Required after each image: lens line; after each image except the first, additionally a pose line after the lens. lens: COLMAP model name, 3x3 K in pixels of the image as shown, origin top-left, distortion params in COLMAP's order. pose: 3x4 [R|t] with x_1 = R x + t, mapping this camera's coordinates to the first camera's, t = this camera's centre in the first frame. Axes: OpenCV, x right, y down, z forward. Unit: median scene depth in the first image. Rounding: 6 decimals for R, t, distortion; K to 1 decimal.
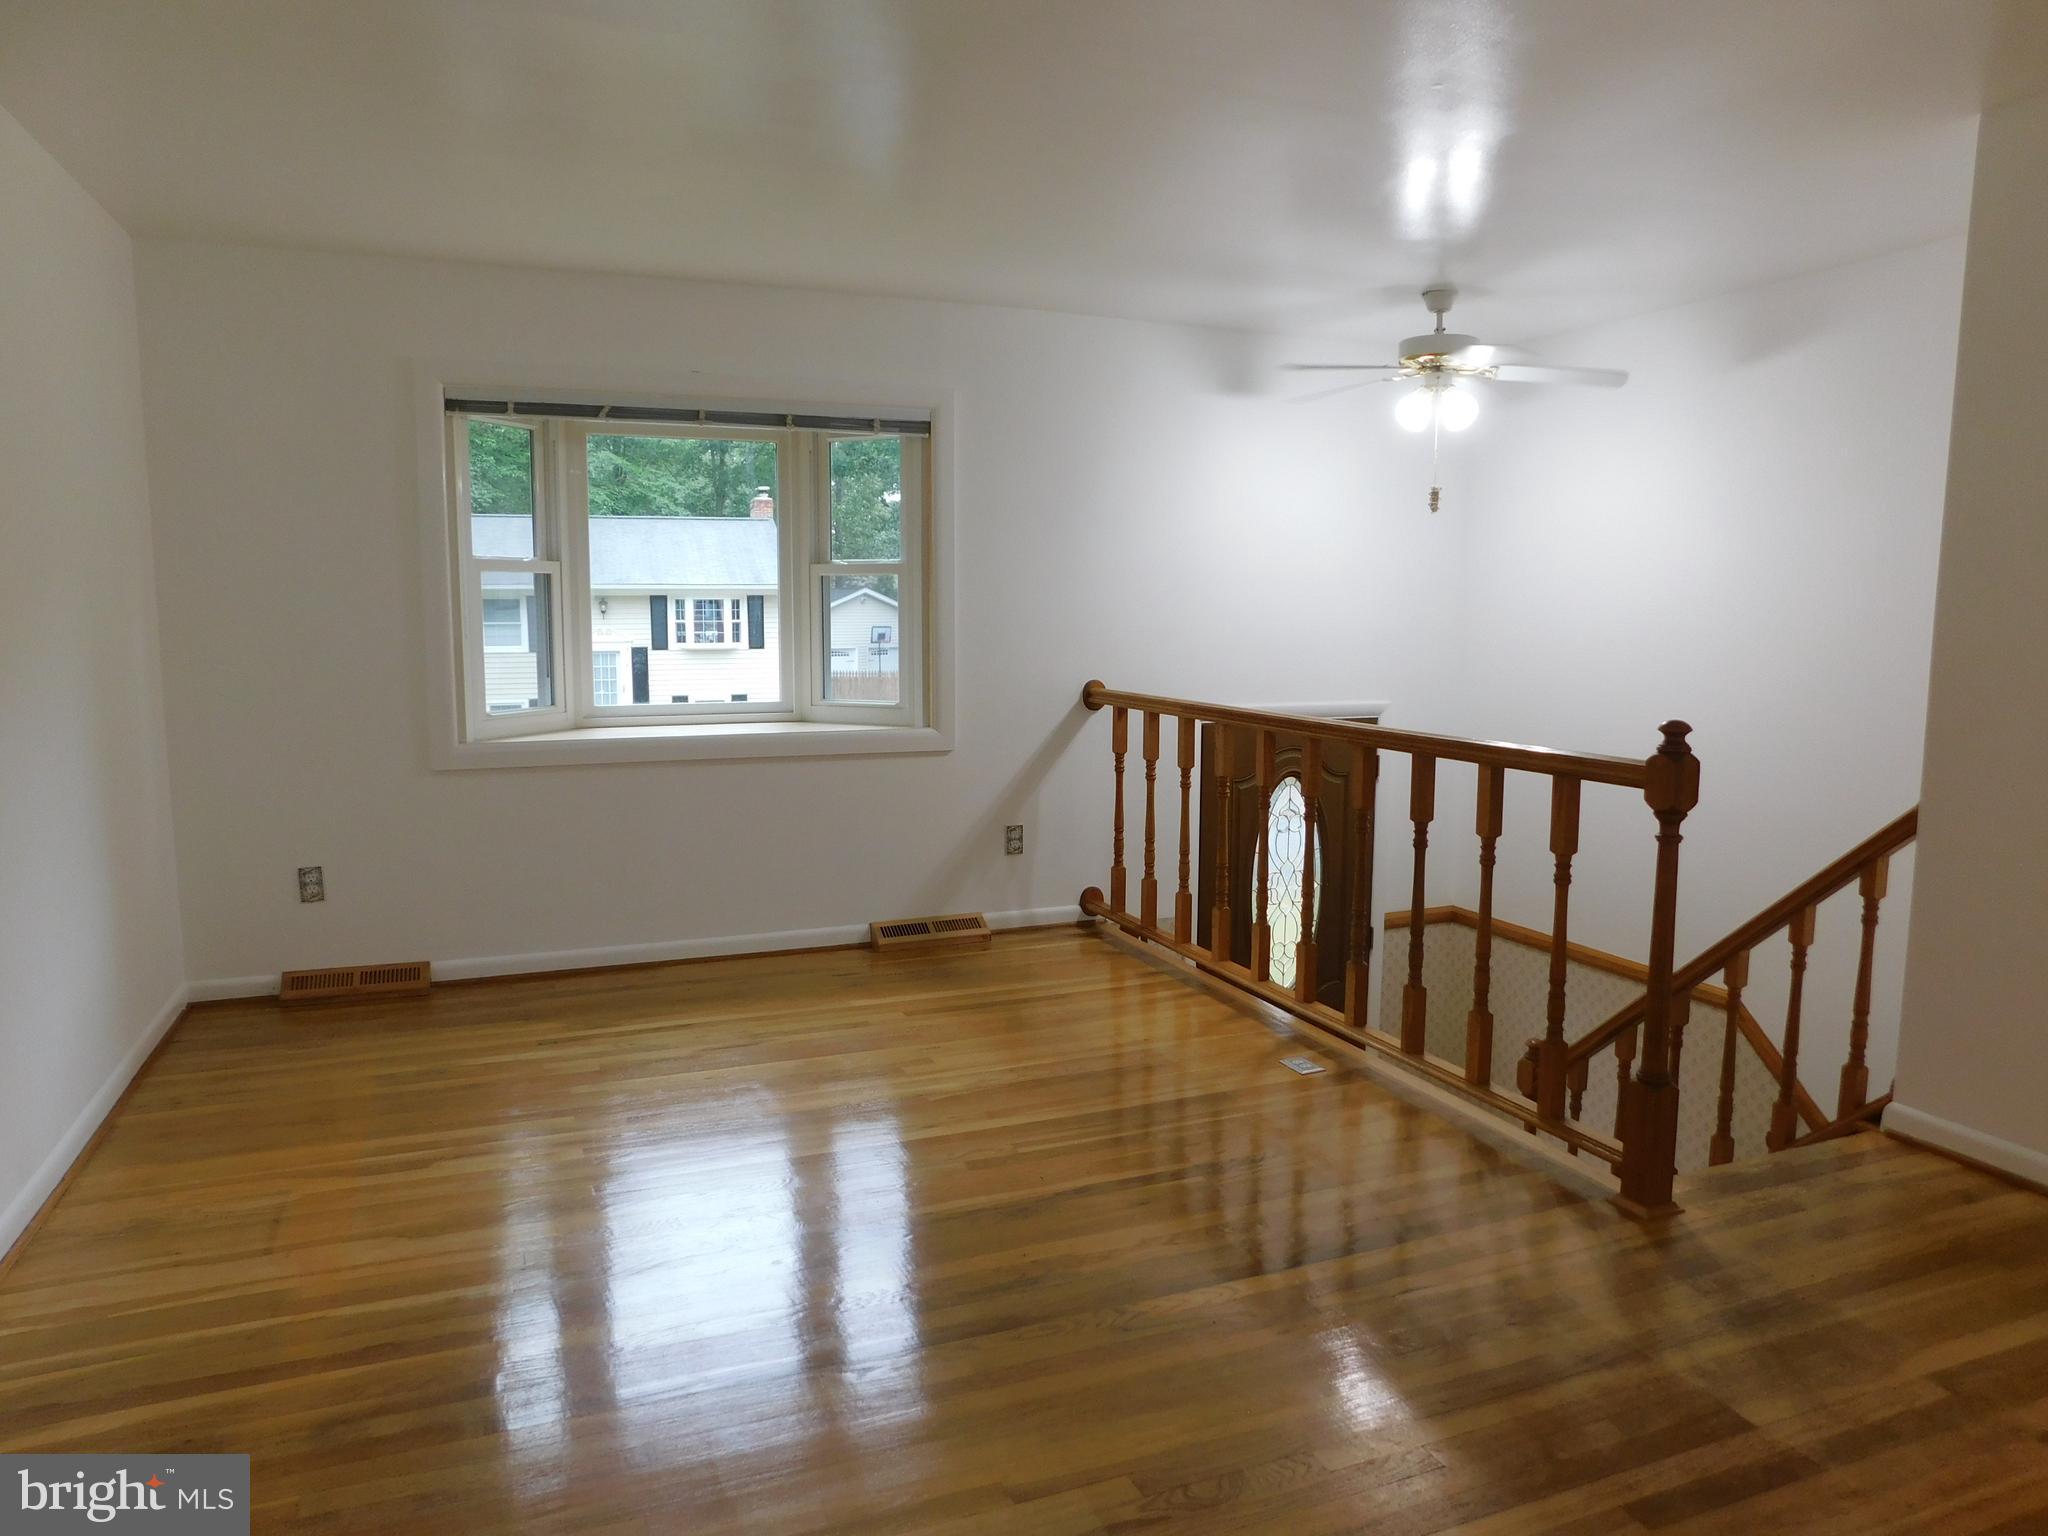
lens RADIAL K [[1336.3, 0, 1024.0], [0, 1336.3, 768.0], [0, 0, 1]] dist [-0.069333, 0.001848]
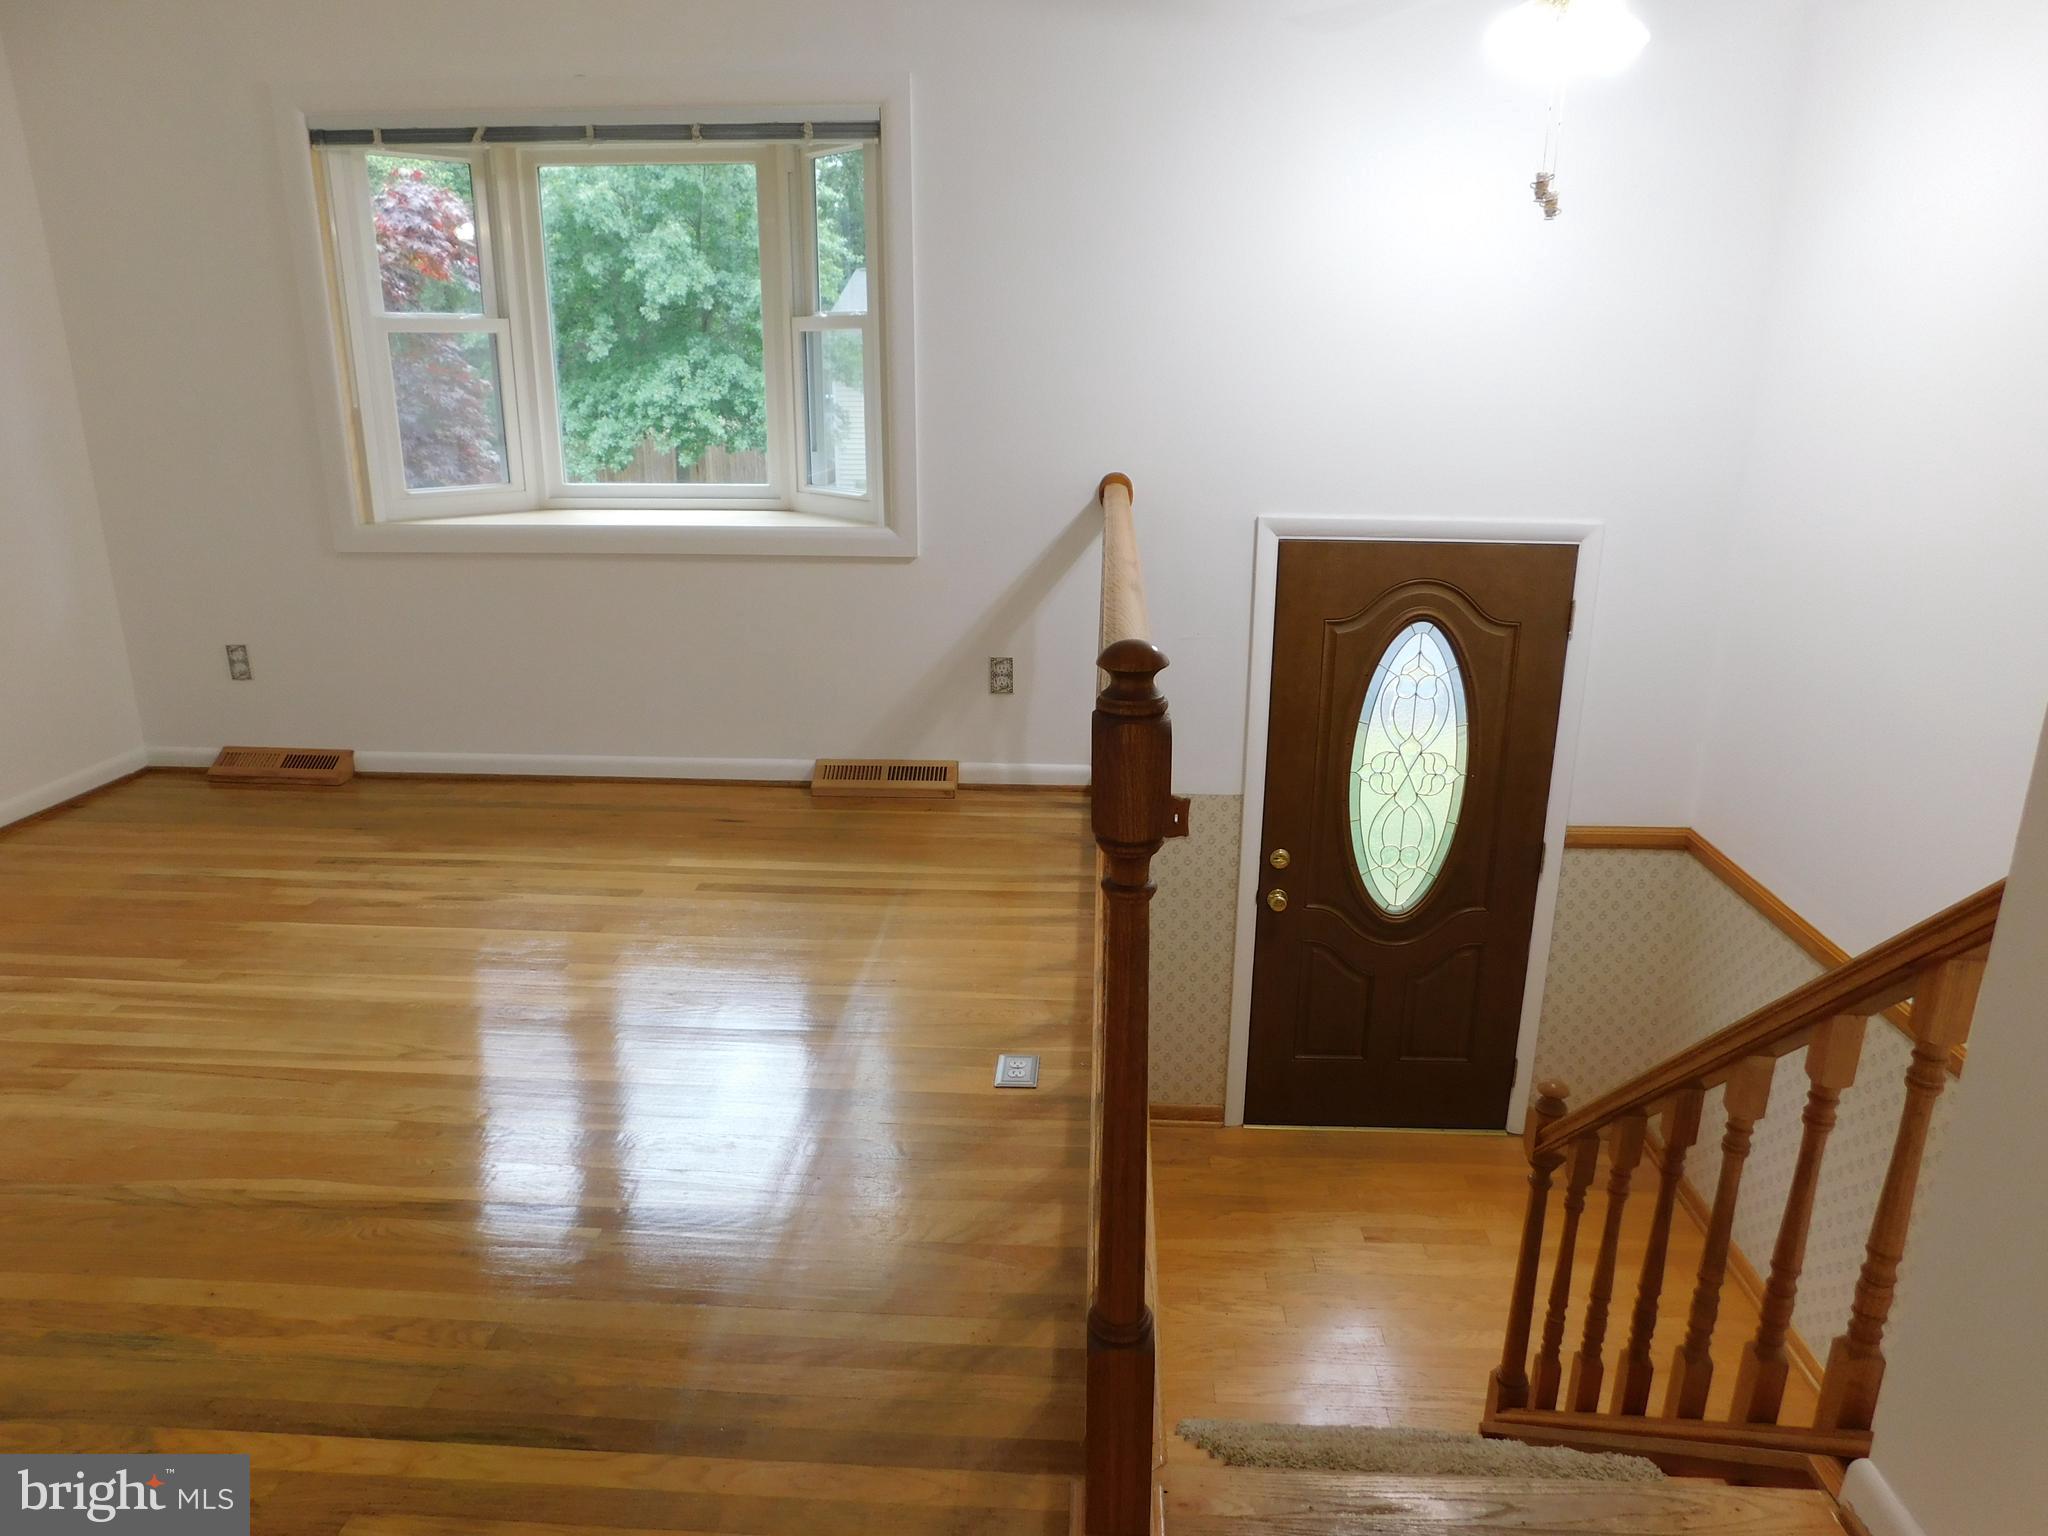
lens RADIAL K [[1371.9, 0, 1024.0], [0, 1371.9, 768.0], [0, 0, 1]] dist [-0.027362, 0.004692]
pose [[0.898567, 0.128255, -0.419676, 0.376280], [-0.051204, 0.980449, 0.189996, -0.051008], [0.435839, -0.149235, 0.887566, 0.293231]]
